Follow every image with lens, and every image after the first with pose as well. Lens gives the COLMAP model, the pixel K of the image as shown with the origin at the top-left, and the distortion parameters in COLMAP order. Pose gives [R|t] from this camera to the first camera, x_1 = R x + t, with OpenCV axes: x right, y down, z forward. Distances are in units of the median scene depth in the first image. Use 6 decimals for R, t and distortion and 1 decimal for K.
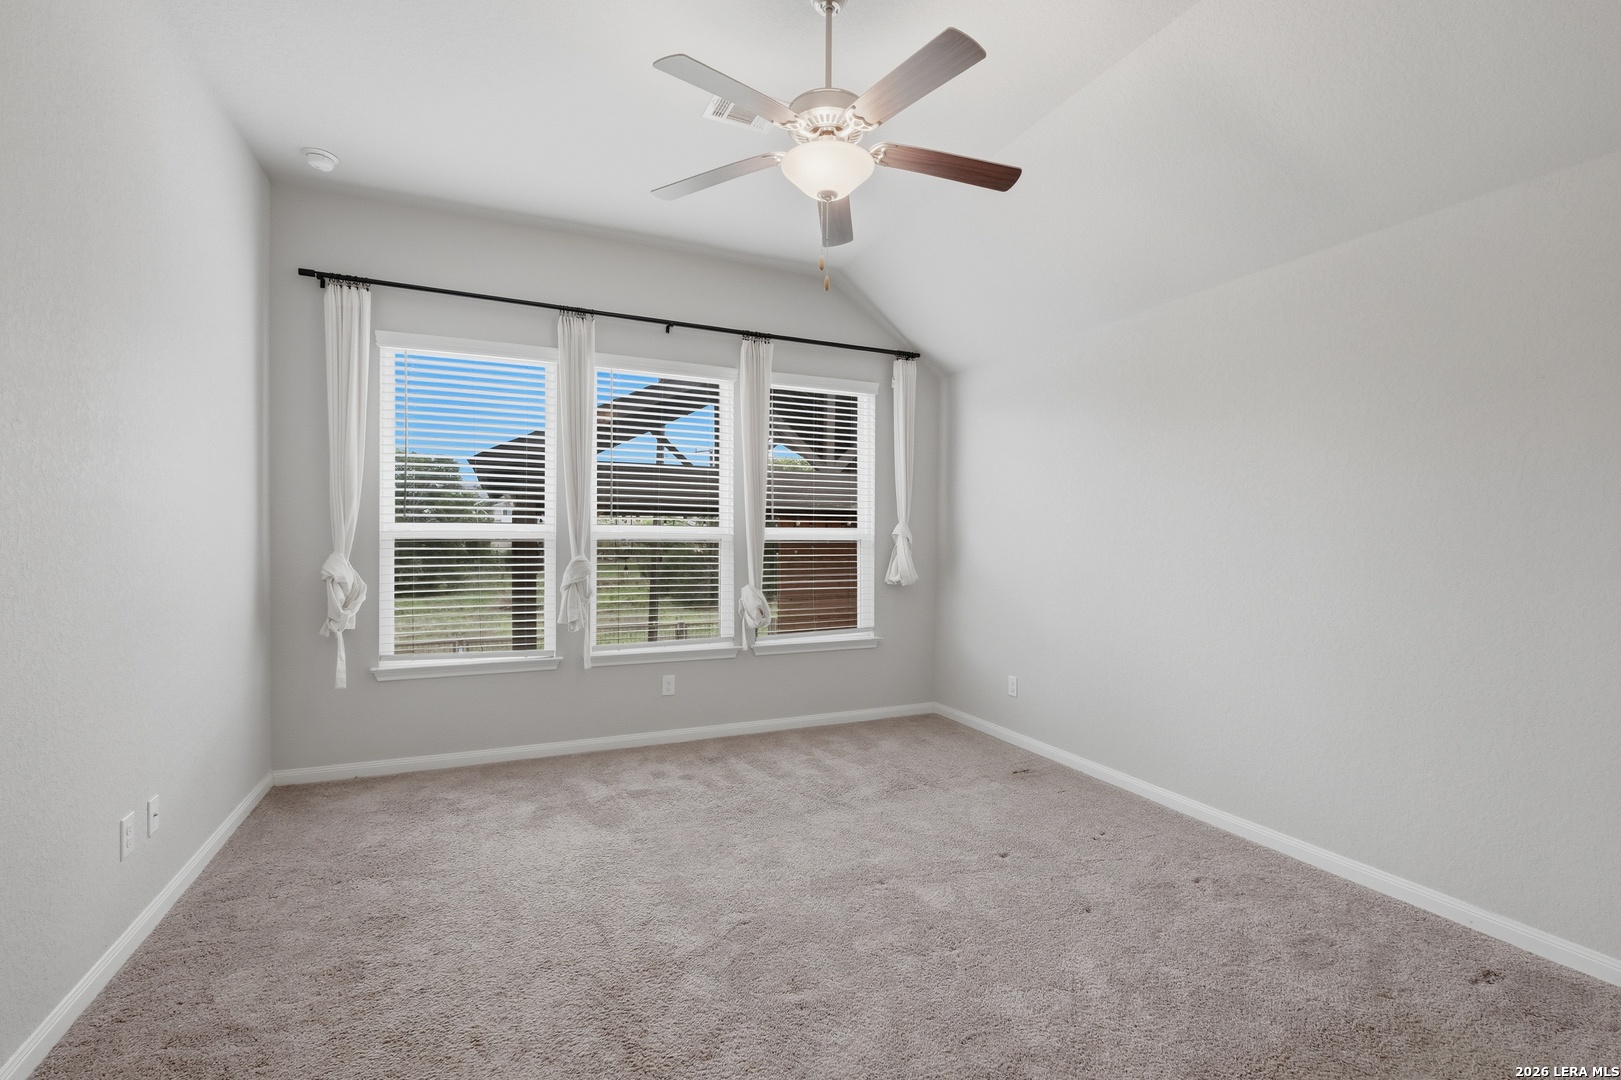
lens RADIAL K [[726.1, 0, 810.9], [0, 726.1, 533.3], [0, 0, 1]] dist [-0.002009, -0.000396]
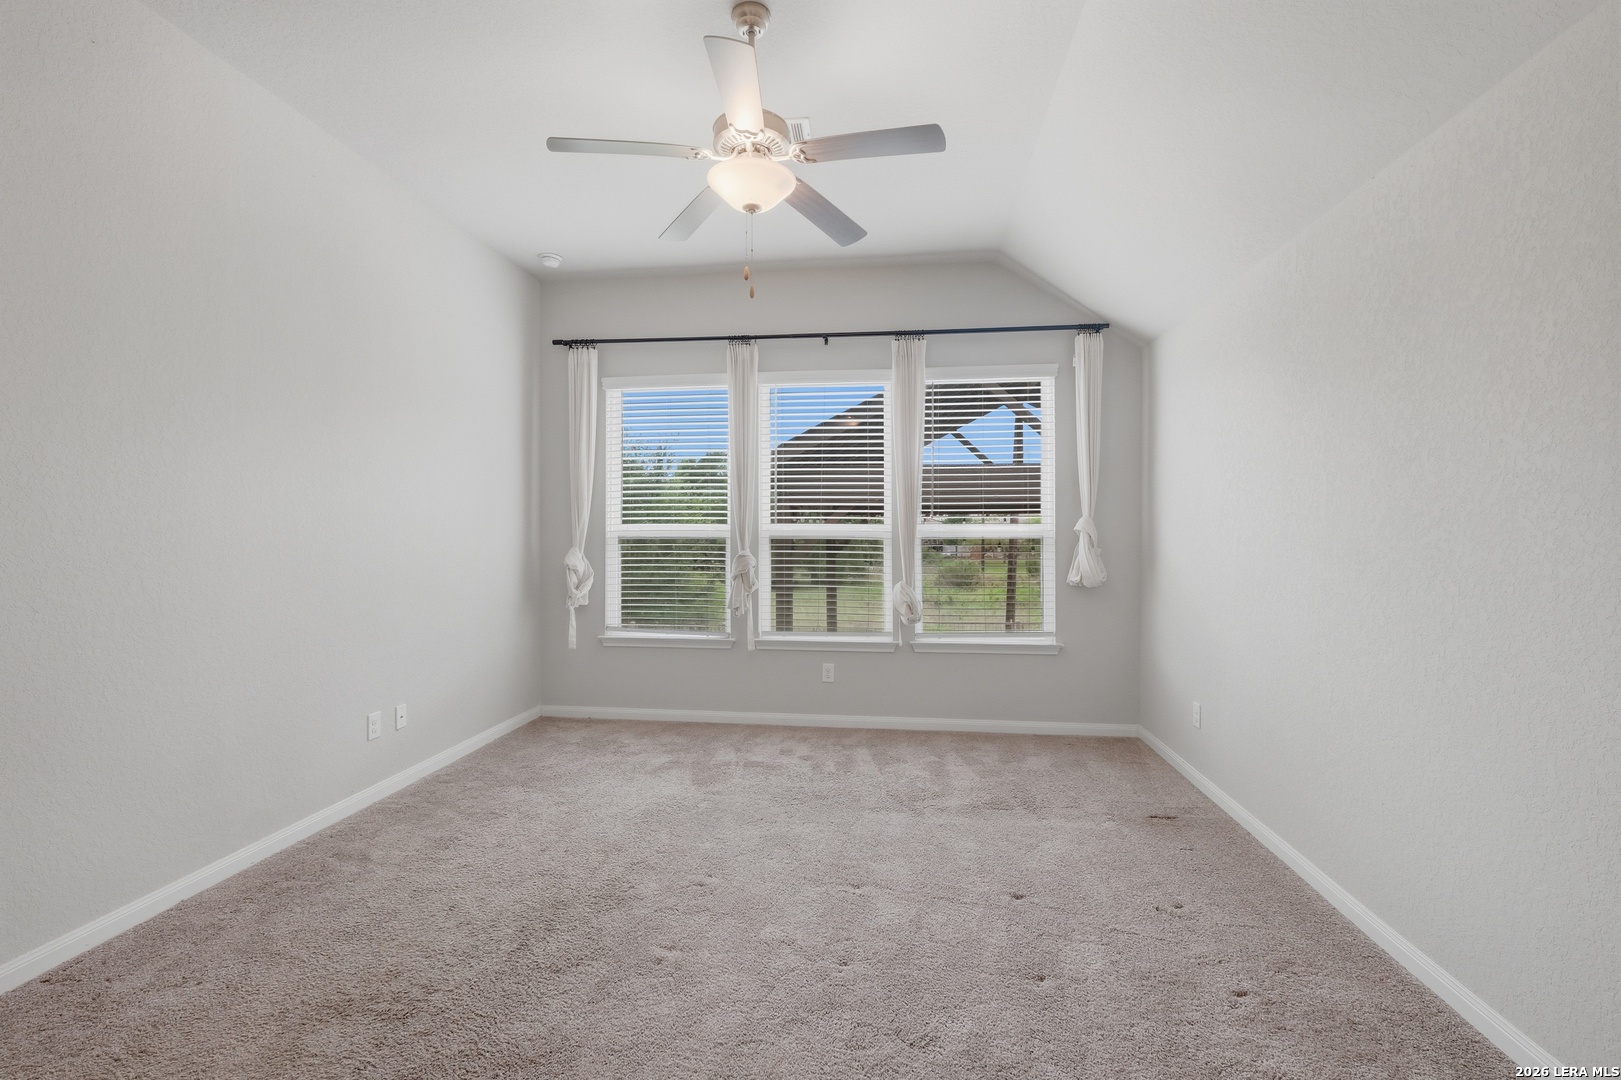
lens RADIAL K [[710.5, 0, 804.8], [0, 710.5, 526.3], [0, 0, 1]] dist [-0.002836, -0.000503]
pose [[0.849228, -0.011674, -0.527897, 0.374950], [0.007447, 0.999921, -0.010132, 0.003946], [0.527973, 0.004673, 0.849248, 0.102819]]
